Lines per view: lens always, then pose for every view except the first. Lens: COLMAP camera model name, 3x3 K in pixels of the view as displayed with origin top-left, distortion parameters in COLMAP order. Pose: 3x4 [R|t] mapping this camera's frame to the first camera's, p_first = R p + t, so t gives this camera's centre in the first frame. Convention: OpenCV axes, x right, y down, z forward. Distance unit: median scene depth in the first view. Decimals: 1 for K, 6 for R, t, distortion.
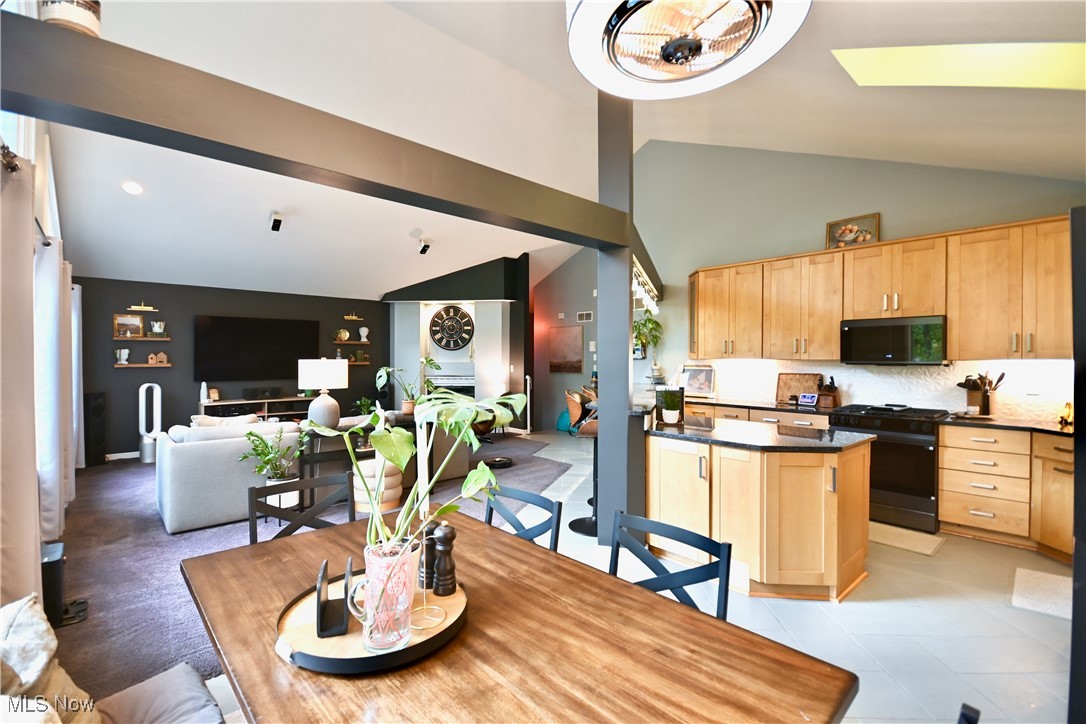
lens RADIAL K [[510.0, 0, 543.0], [0, 510.0, 362.0], [0, 0, 1]] dist [-0.000184, -0.000027]
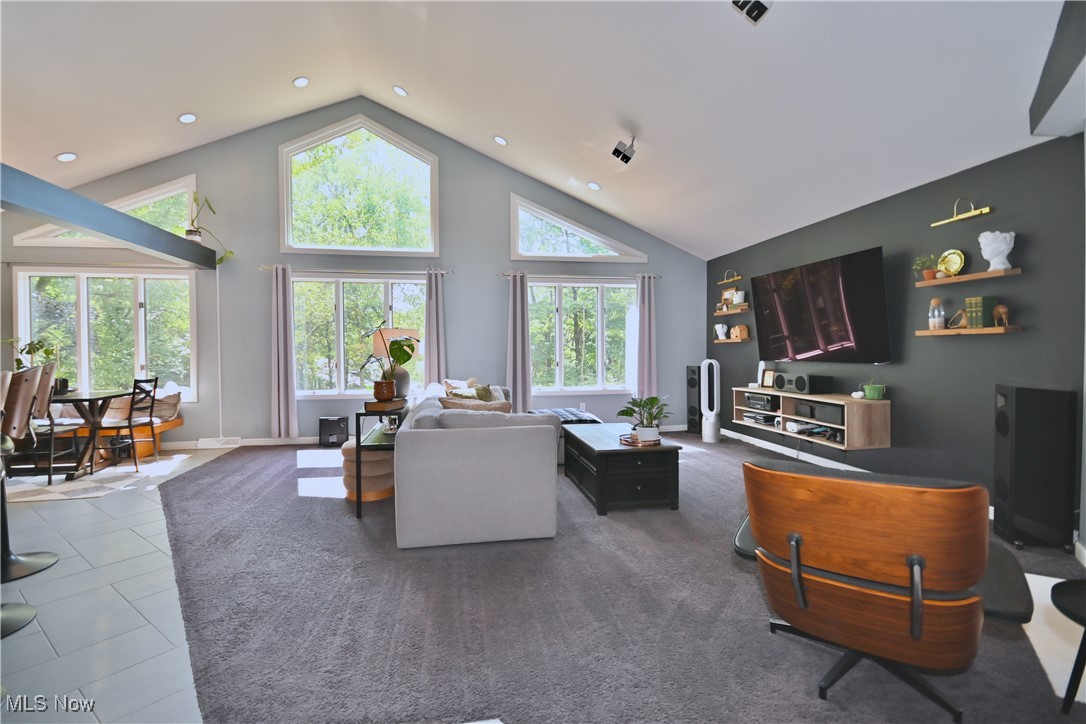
lens RADIAL K [[477.1, 0, 543.0], [0, 477.1, 362.0], [0, 0, 1]] dist [-0.000246, -0.009554]
pose [[-0.525139, 0.025777, -0.850626, 0.139391], [0.003073, 0.999592, 0.028395, 0.019500], [0.851011, 0.012297, -0.525004, 1.162275]]
